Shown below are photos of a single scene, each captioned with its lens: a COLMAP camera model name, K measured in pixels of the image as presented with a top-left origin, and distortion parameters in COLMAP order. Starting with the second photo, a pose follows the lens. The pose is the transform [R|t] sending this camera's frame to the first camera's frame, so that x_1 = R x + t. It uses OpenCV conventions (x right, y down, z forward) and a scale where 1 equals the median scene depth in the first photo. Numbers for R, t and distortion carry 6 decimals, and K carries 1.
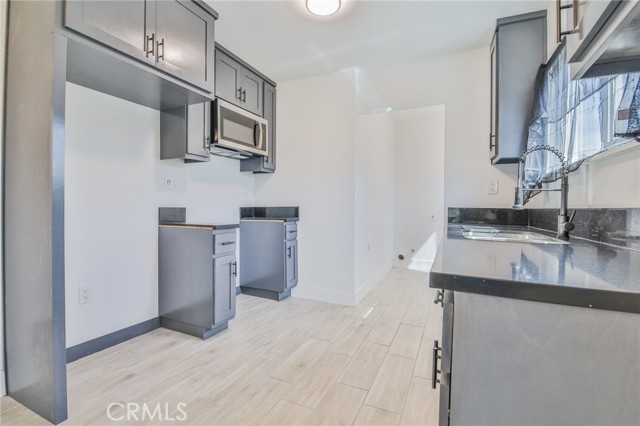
lens RADIAL K [[290.8, 0, 327.8], [0, 290.8, 207.8], [0, 0, 1]] dist [-0.001441, -0.007820]
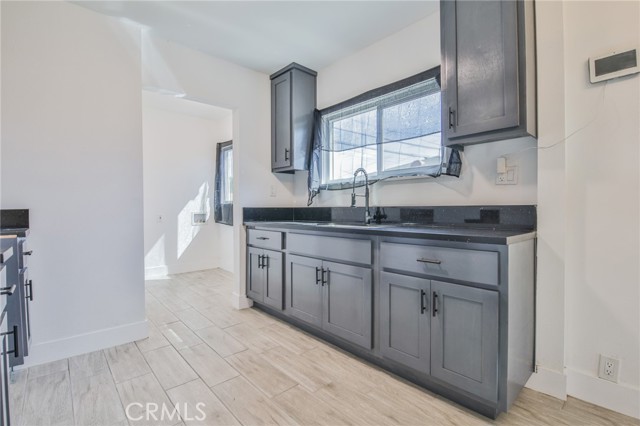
lens RADIAL K [[290.8, 0, 313.3], [0, 290.8, 206.7], [0, 0, 1]] dist [-0.001441, -0.007820]
pose [[0.418095, -0.008595, 0.908363, -0.525410], [0.012693, 0.999913, 0.003619, -0.004579], [-0.908315, 0.010017, 0.418168, 0.347667]]
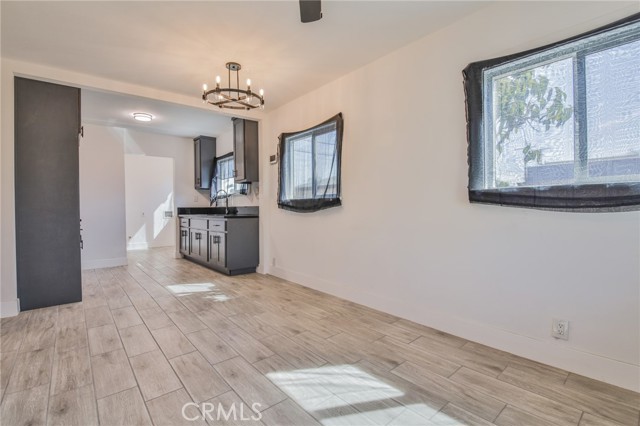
lens RADIAL K [[290.8, 0, 315.5], [0, 290.8, 210.6], [0, 0, 1]] dist [-0.001441, -0.007820]
pose [[0.442047, -0.024786, 0.896649, -1.216641], [0.020099, 0.999641, 0.017724, 0.004653], [-0.896767, 0.010187, 0.442386, -0.998042]]
